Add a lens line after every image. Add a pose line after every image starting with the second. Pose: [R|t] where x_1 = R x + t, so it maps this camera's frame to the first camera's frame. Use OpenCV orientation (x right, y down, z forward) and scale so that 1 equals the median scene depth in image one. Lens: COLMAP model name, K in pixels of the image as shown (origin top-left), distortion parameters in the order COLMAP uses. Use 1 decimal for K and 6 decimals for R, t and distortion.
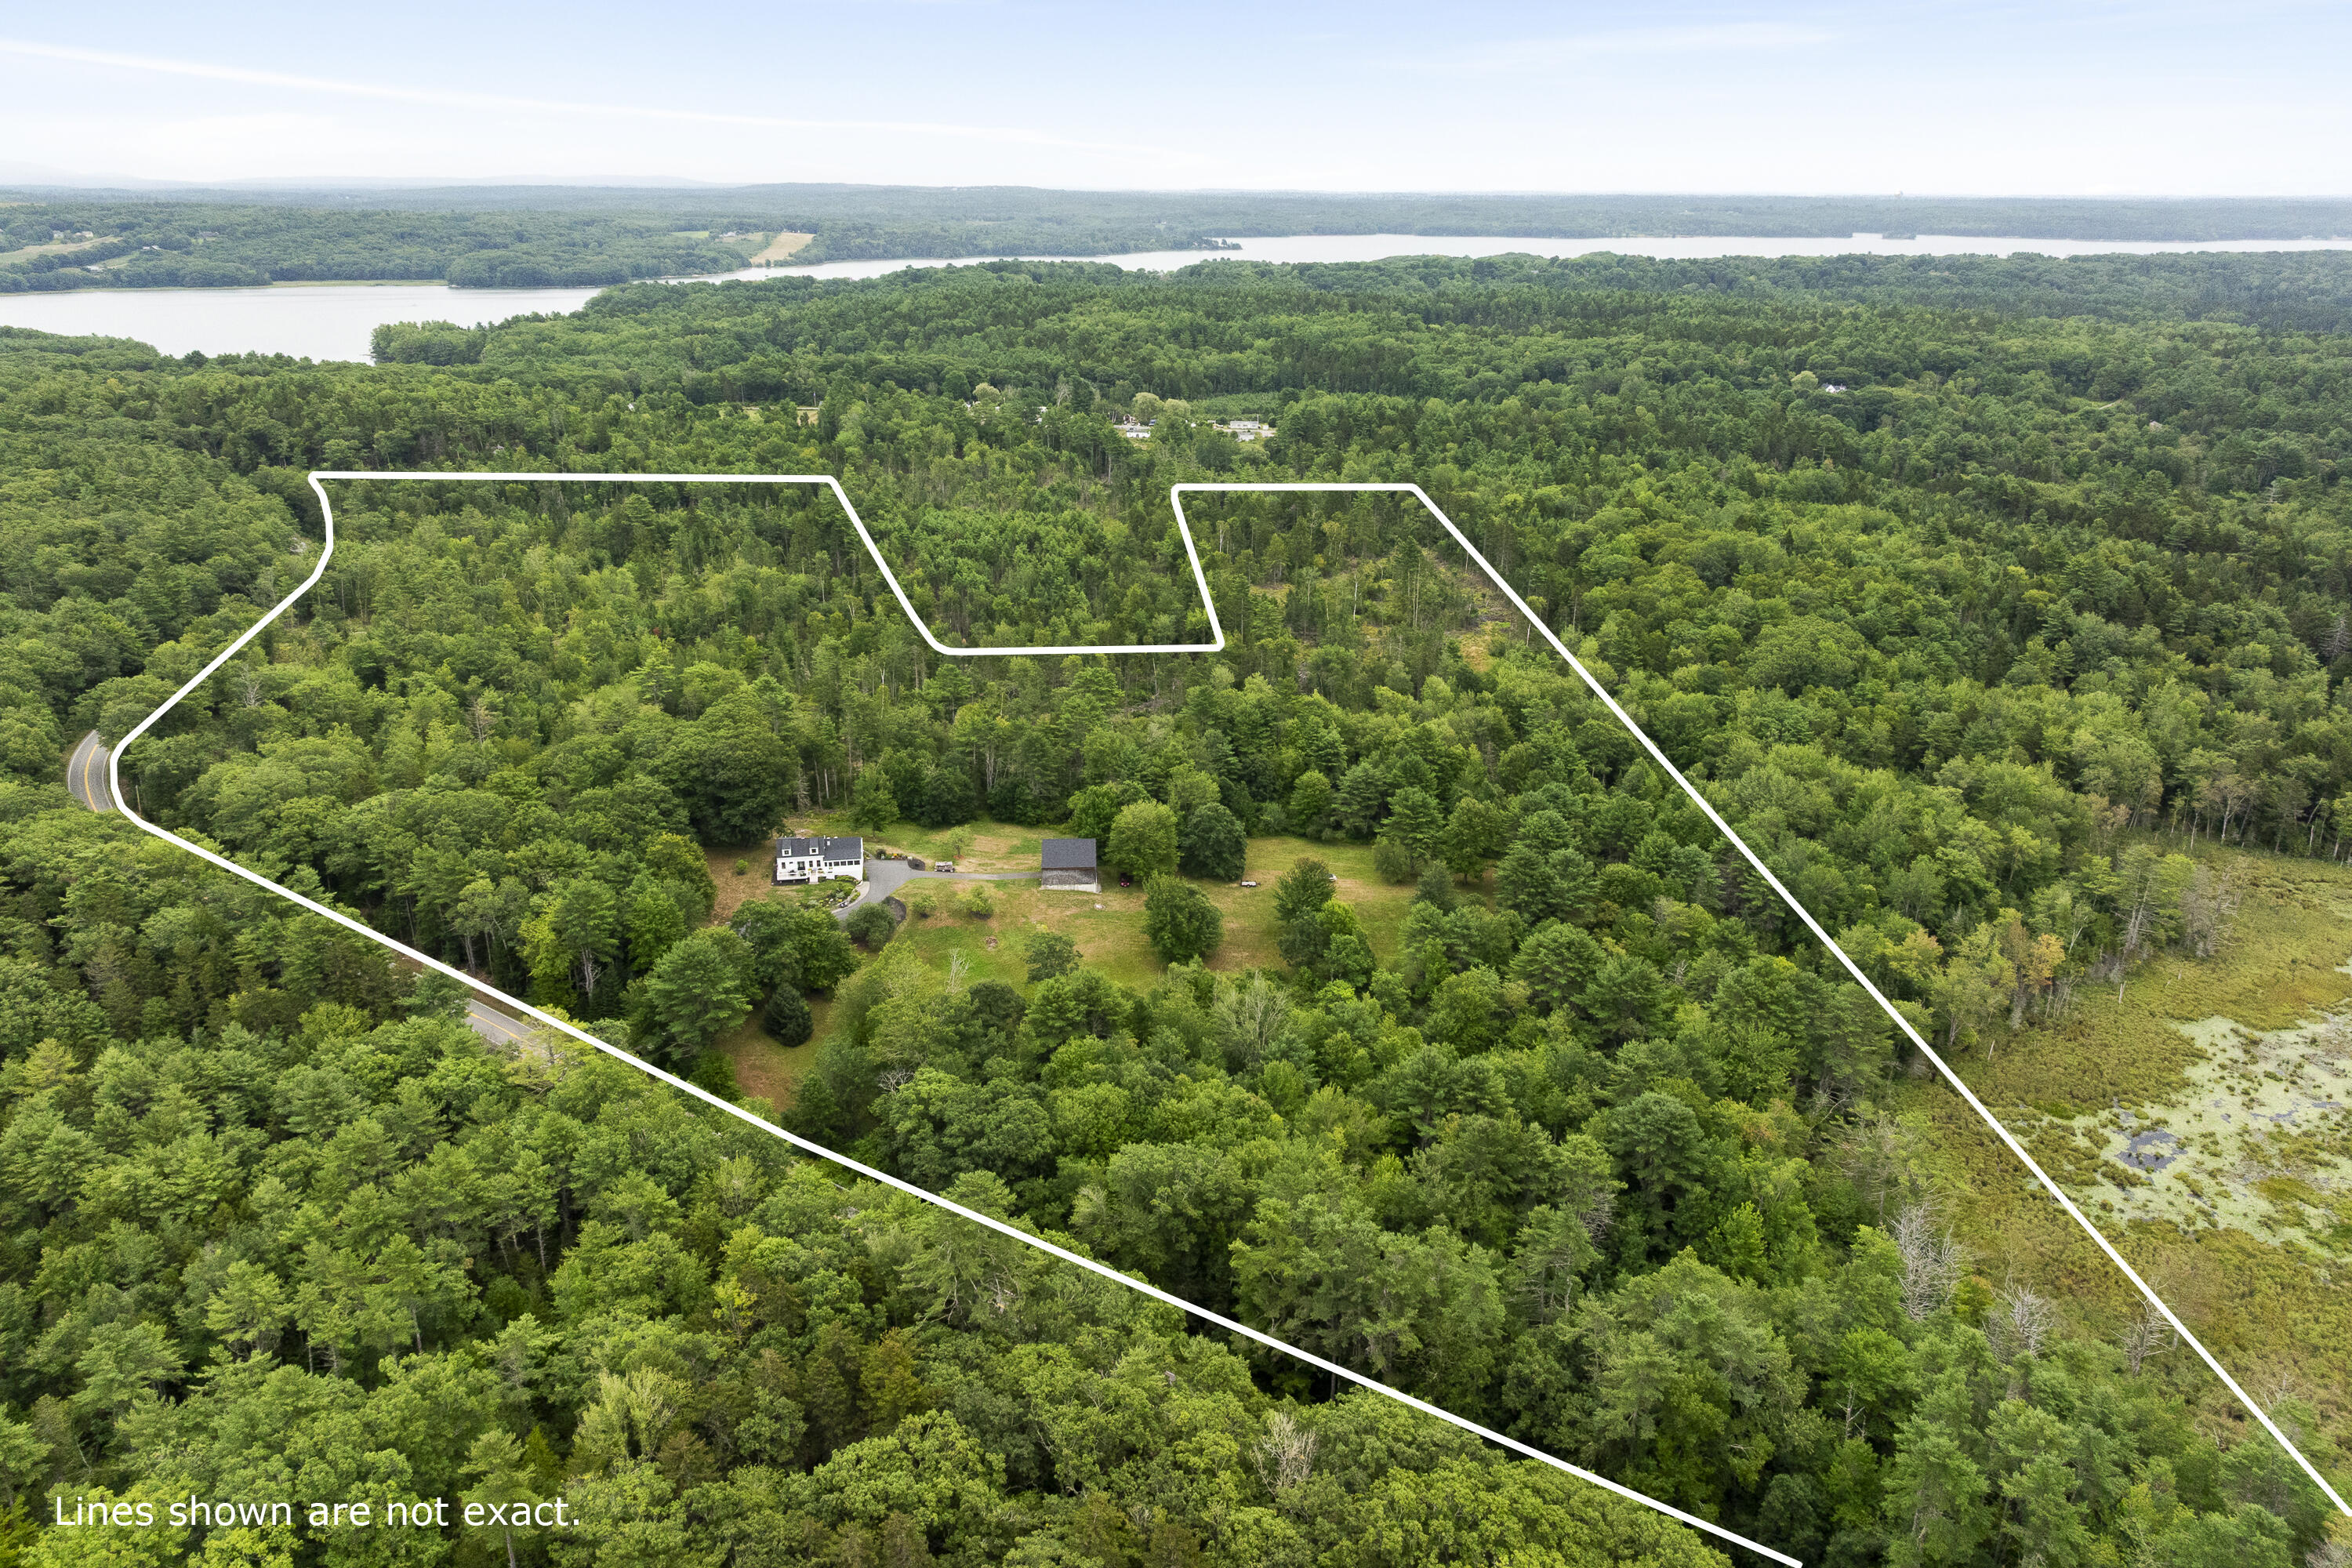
lens RADIAL K [[1636.6, 0, 1176.1], [0, 1636.6, 788.4], [0, 0, 1]] dist [-0.001247, -0.001800]
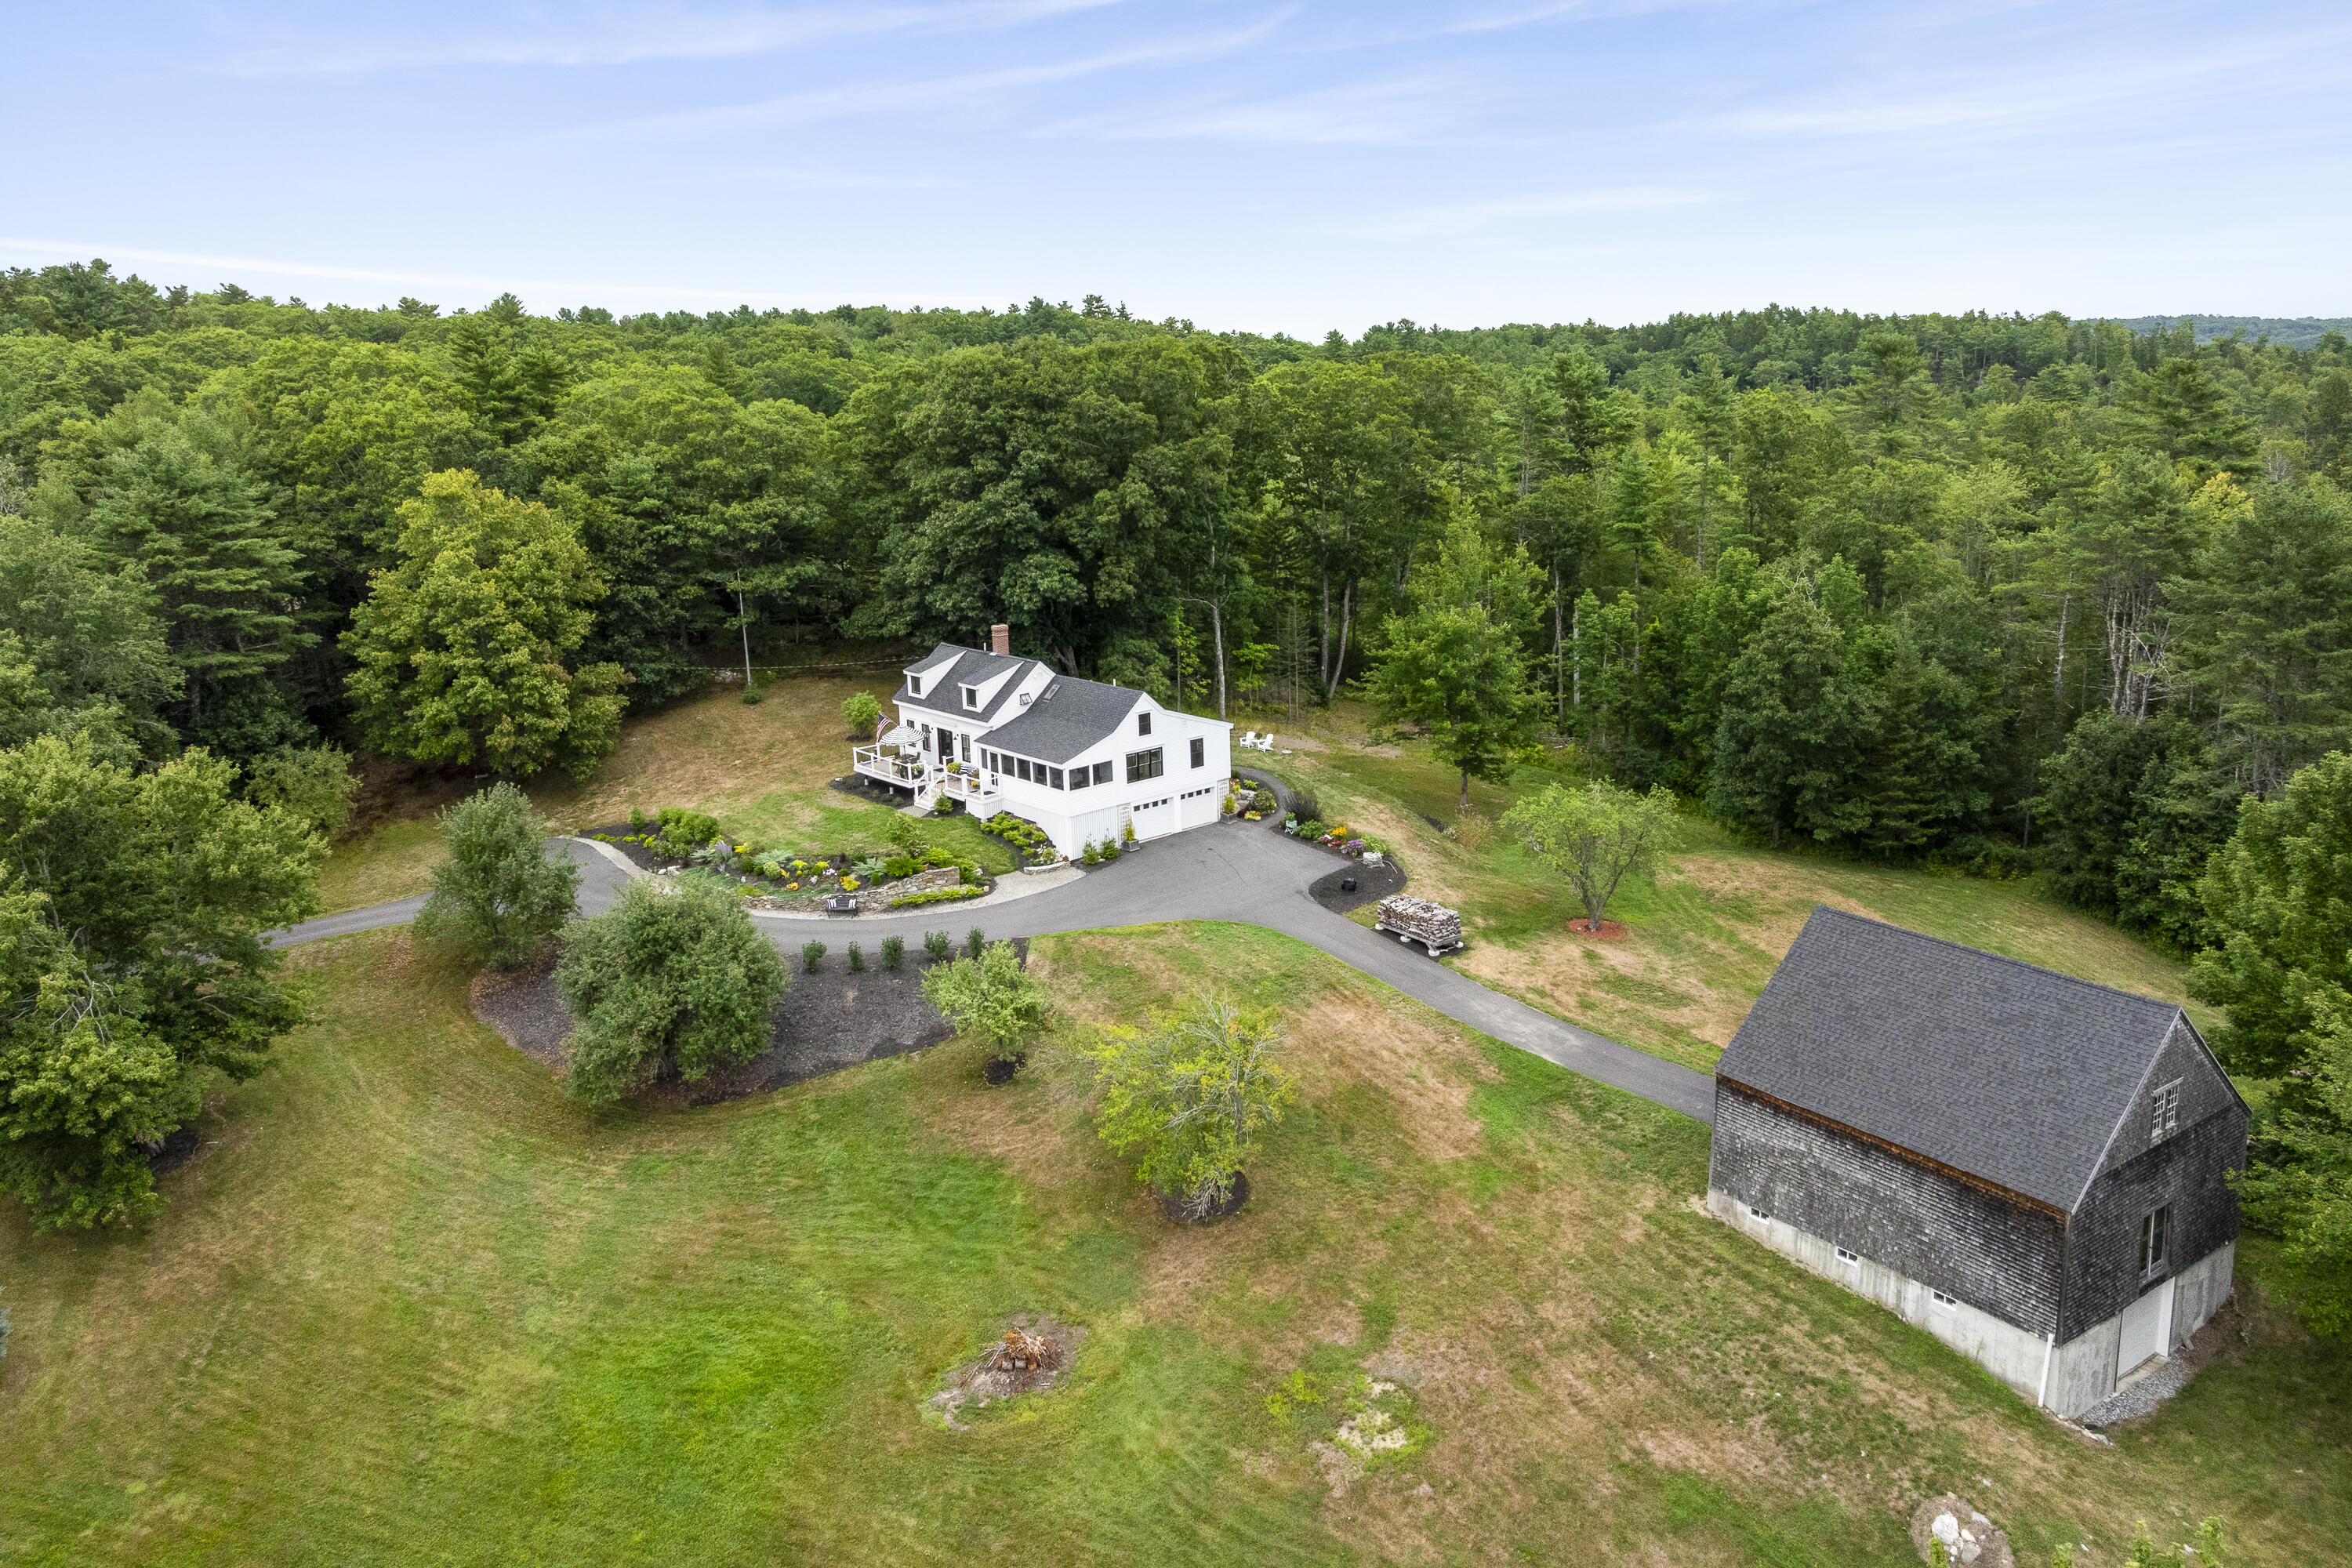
lens RADIAL K [[1636.6, 0, 1178.1], [0, 1636.6, 776.9], [0, 0, 1]] dist [-0.001247, -0.001800]
pose [[0.514977, 0.191078, -0.835636, 0.013025], [-0.257940, 0.964201, 0.061515, 0.025302], [0.817475, 0.183865, 0.545828, 0.864212]]
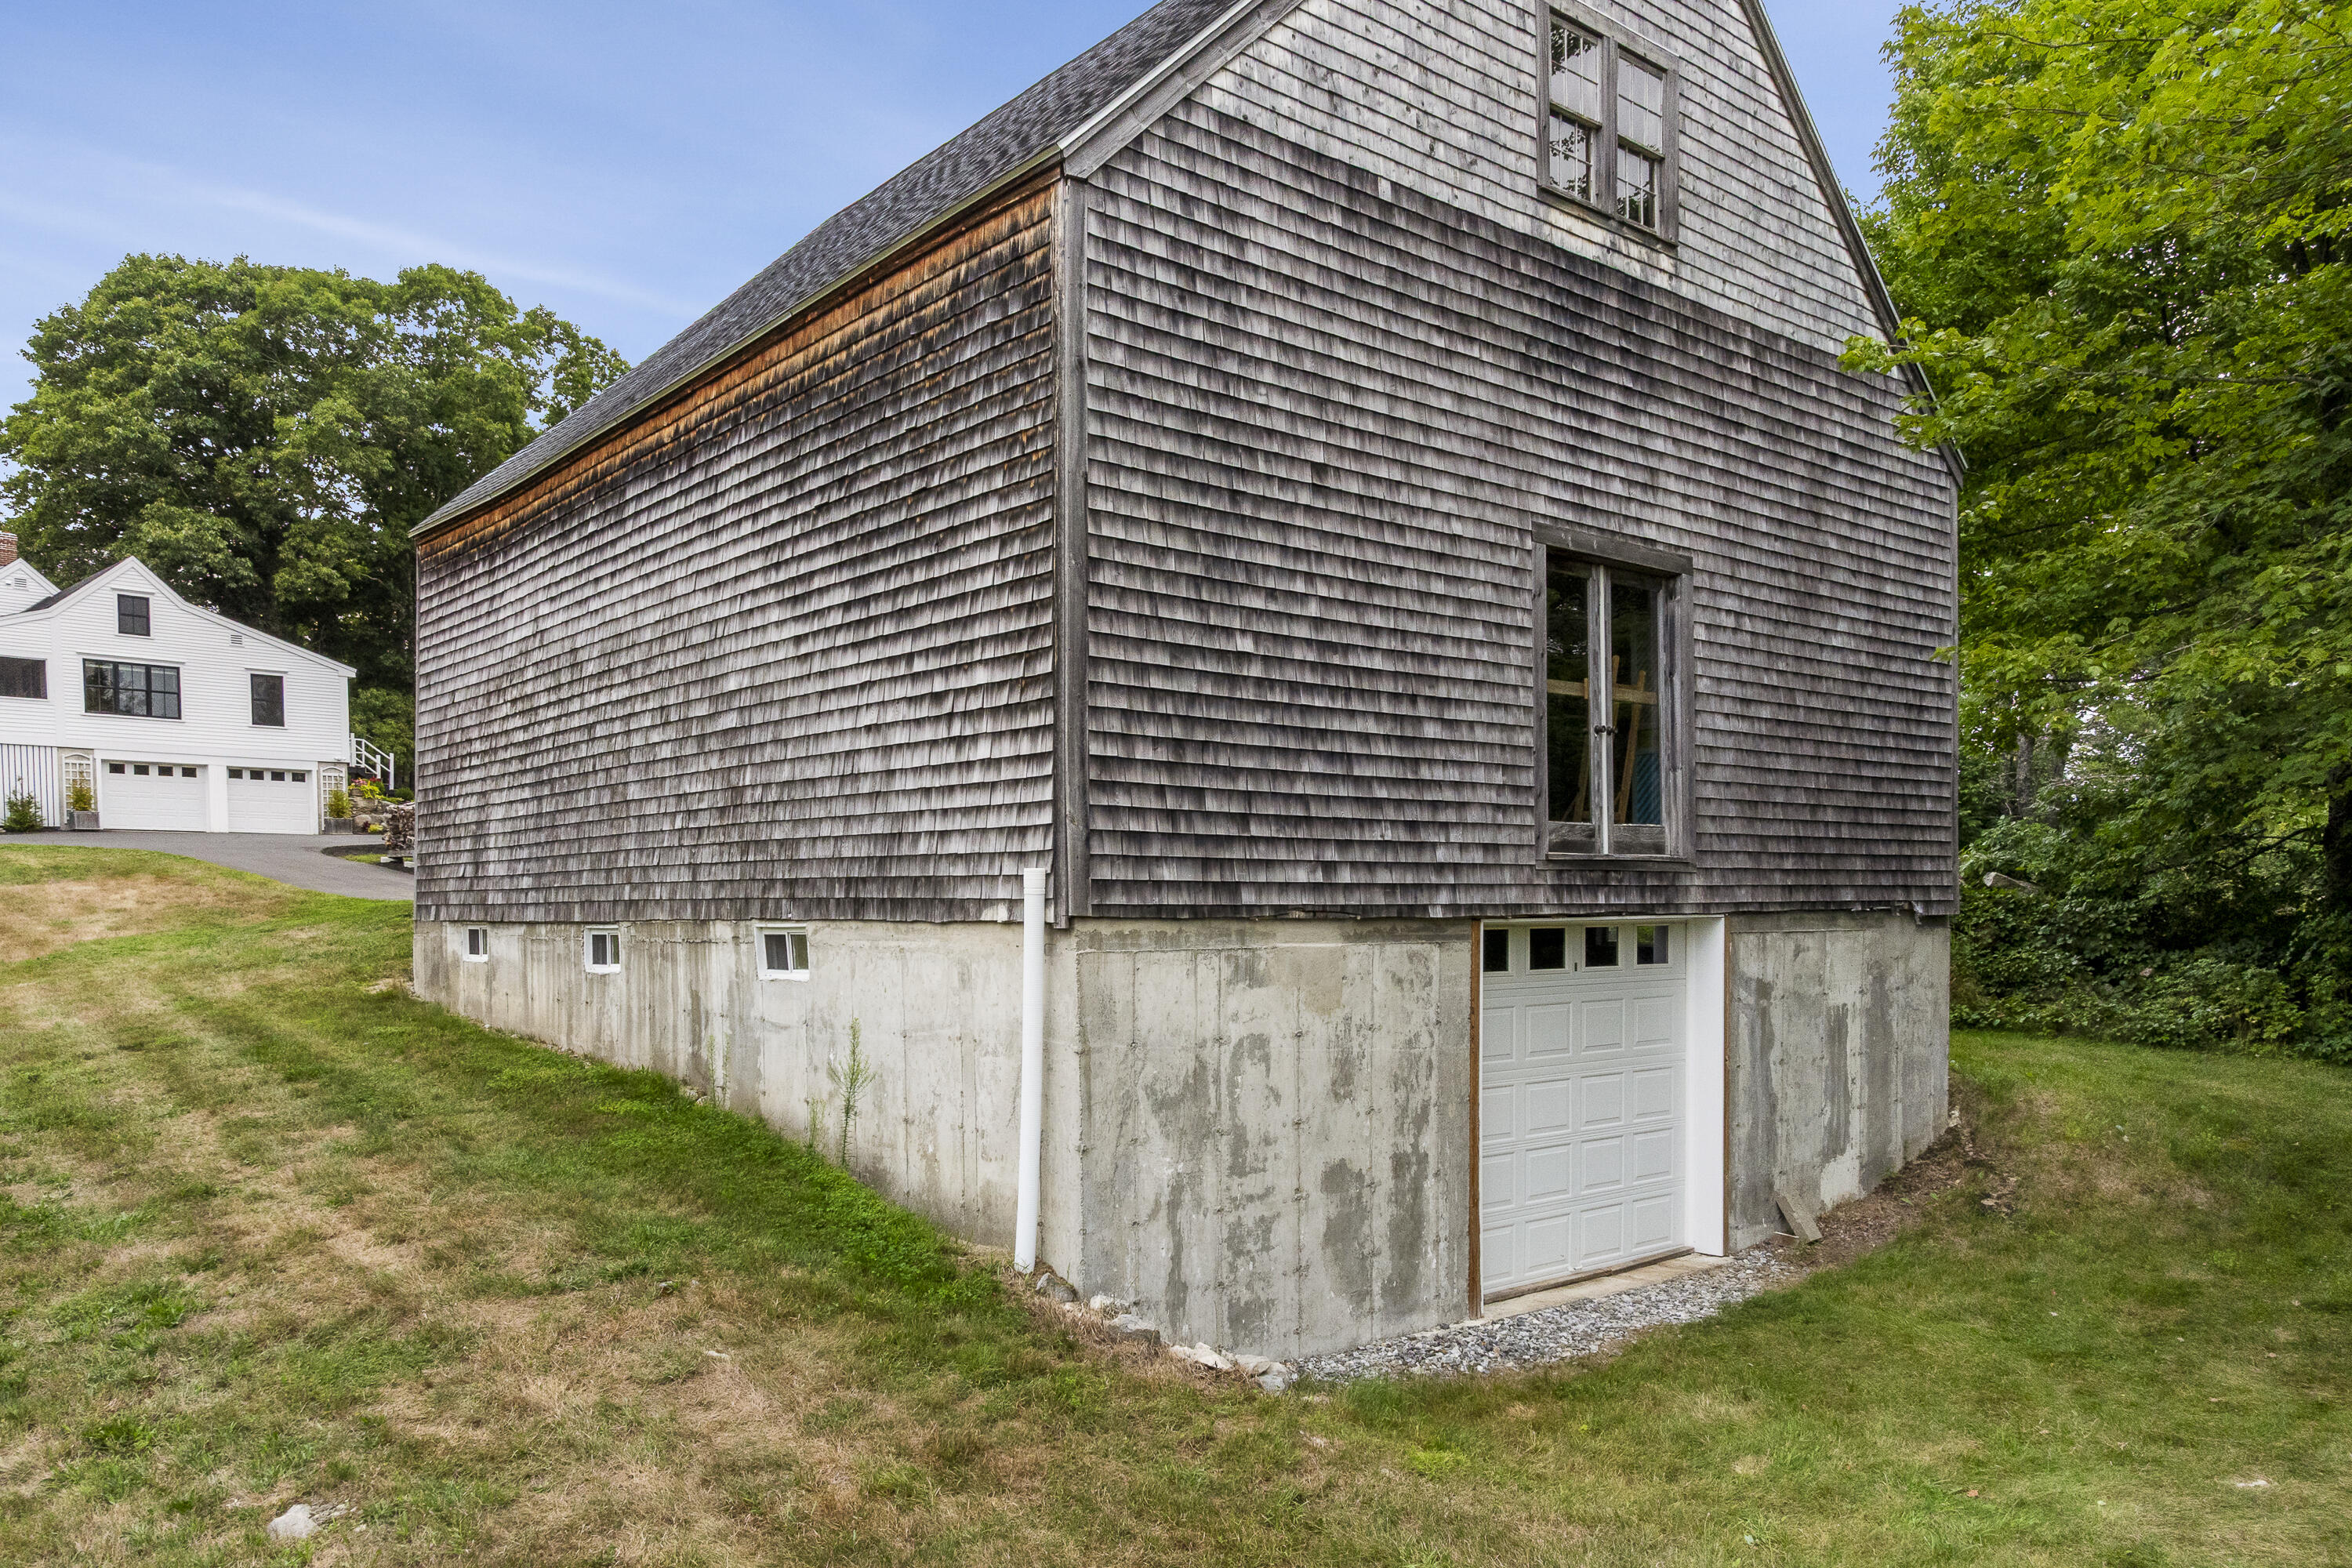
lens RADIAL K [[1636.6, 0, 1172.3], [0, 1636.6, 785.5], [0, 0, 1]] dist [-0.001247, -0.001800]
pose [[0.571918, -0.104652, -0.813608, -0.025891], [-0.237302, 0.928315, -0.286215, 0.063467], [0.785237, 0.356763, 0.506086, 0.985025]]
